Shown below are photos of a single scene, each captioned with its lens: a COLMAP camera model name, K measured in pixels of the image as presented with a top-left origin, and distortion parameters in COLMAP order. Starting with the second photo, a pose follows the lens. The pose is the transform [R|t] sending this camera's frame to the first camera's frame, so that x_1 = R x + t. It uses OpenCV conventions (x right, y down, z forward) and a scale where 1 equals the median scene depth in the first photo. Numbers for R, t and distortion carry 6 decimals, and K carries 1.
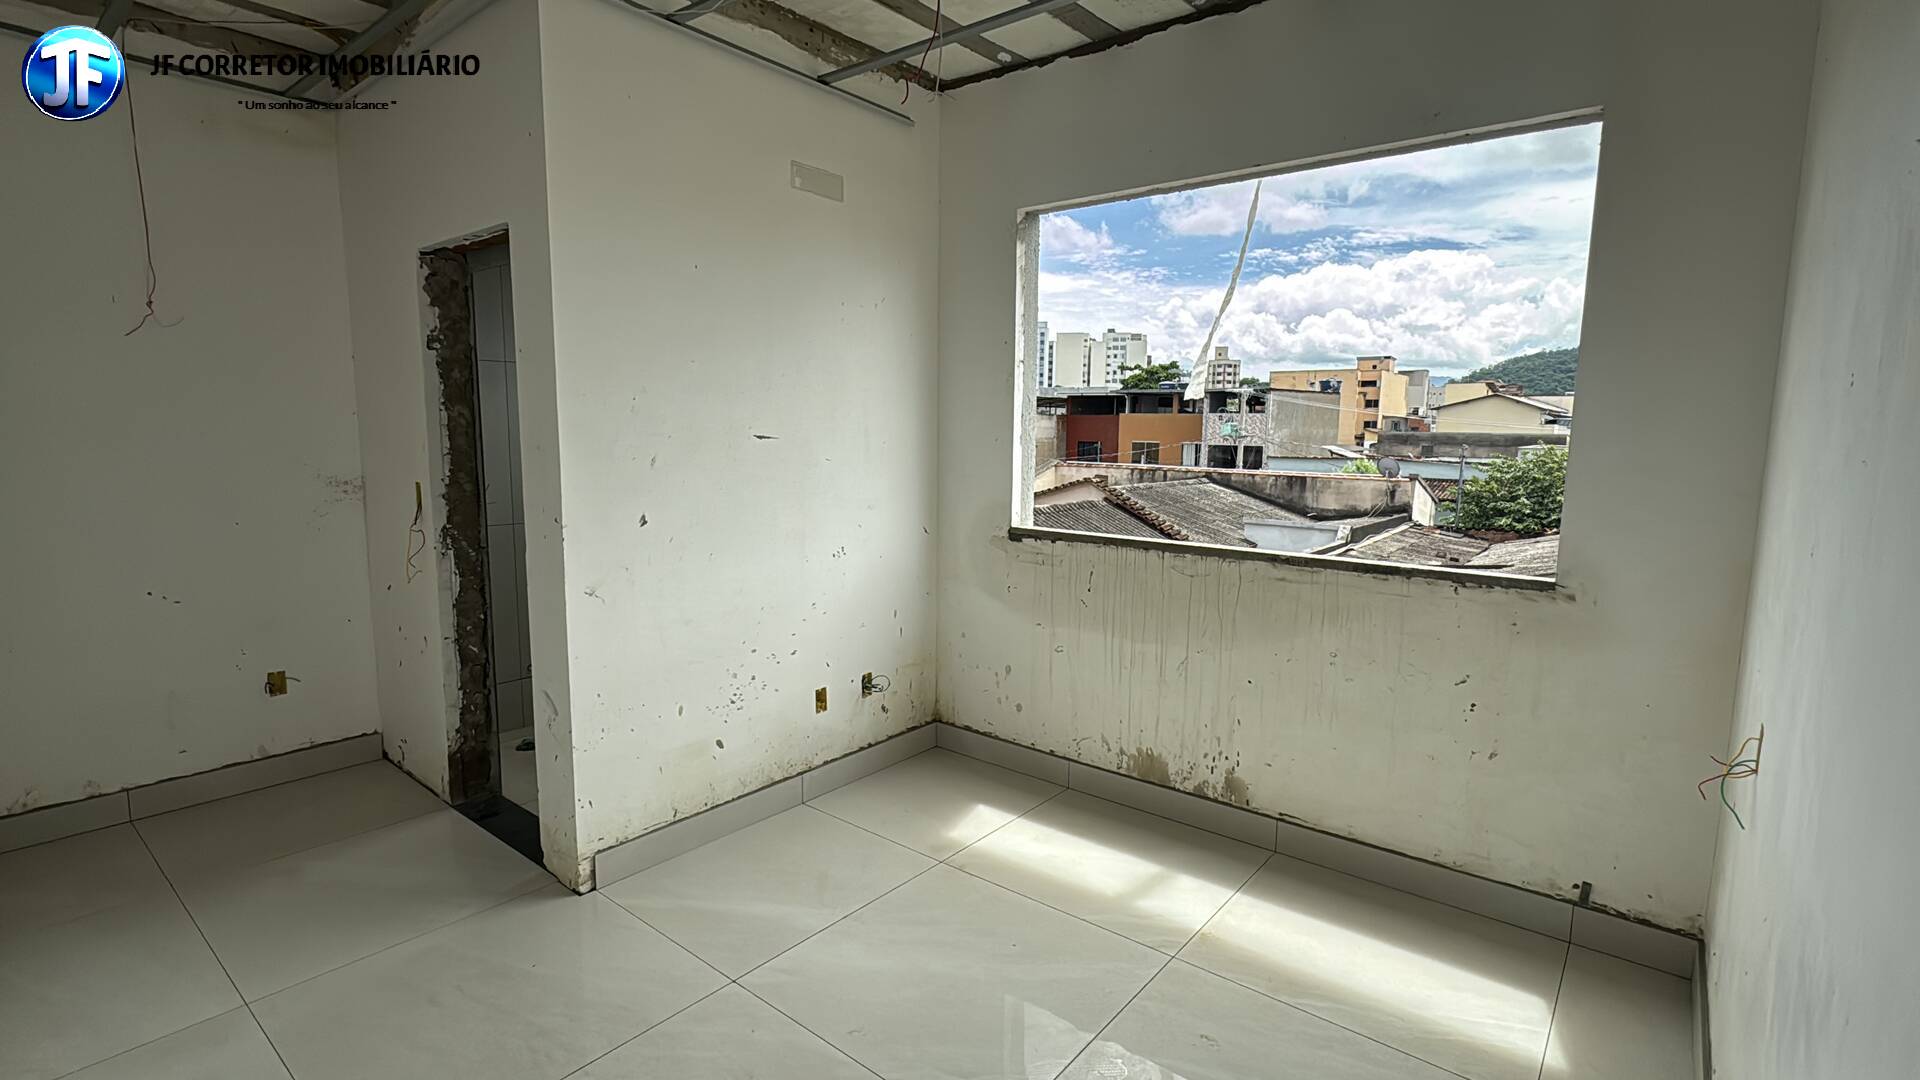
lens RADIAL K [[886.4, 0, 959.6], [0, 886.4, 537.6], [0, 0, 1]] dist [-0.003217, -0.000175]
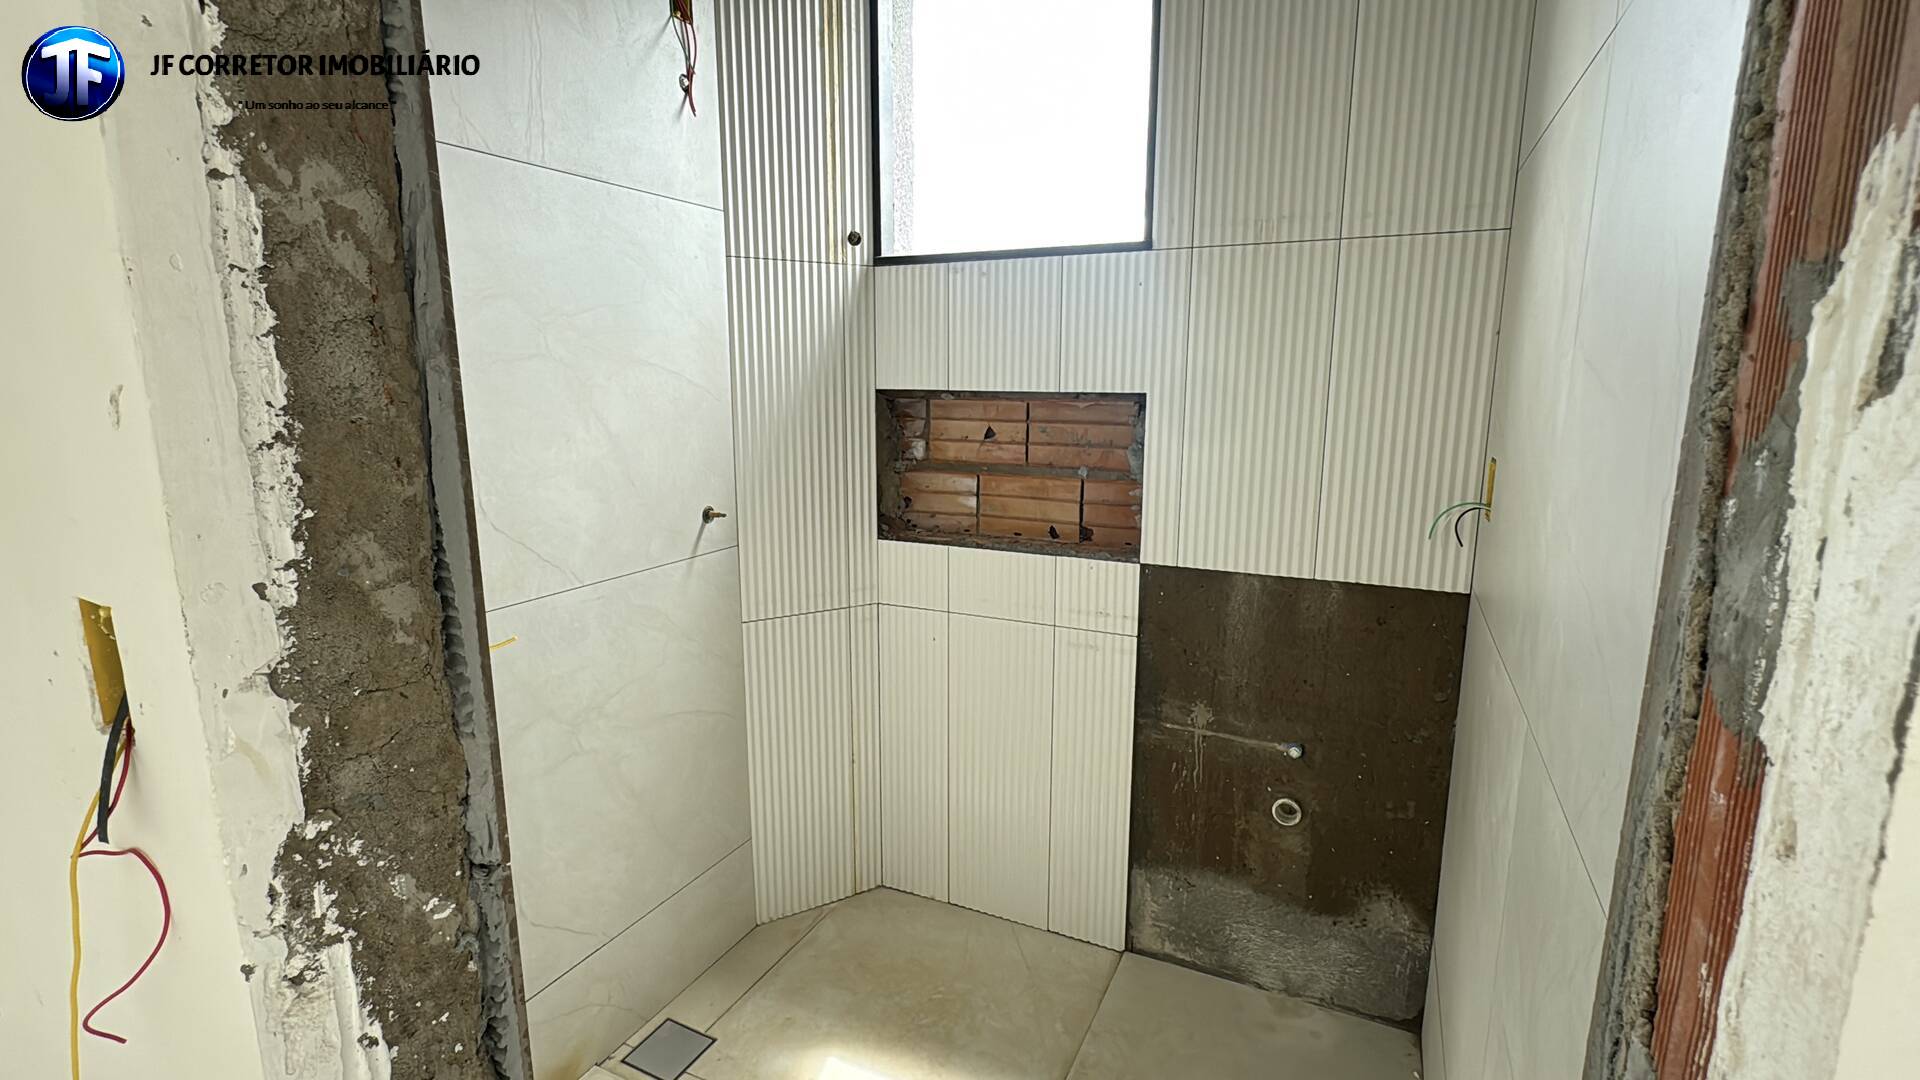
lens RADIAL K [[886.4, 0, 956.3], [0, 886.4, 537.3], [0, 0, 1]] dist [-0.003217, -0.000175]
pose [[0.974058, -0.052534, 0.220117, -0.483384], [0.039136, 0.997131, 0.064797, -0.080601], [-0.222890, -0.054501, 0.973319, 0.792086]]
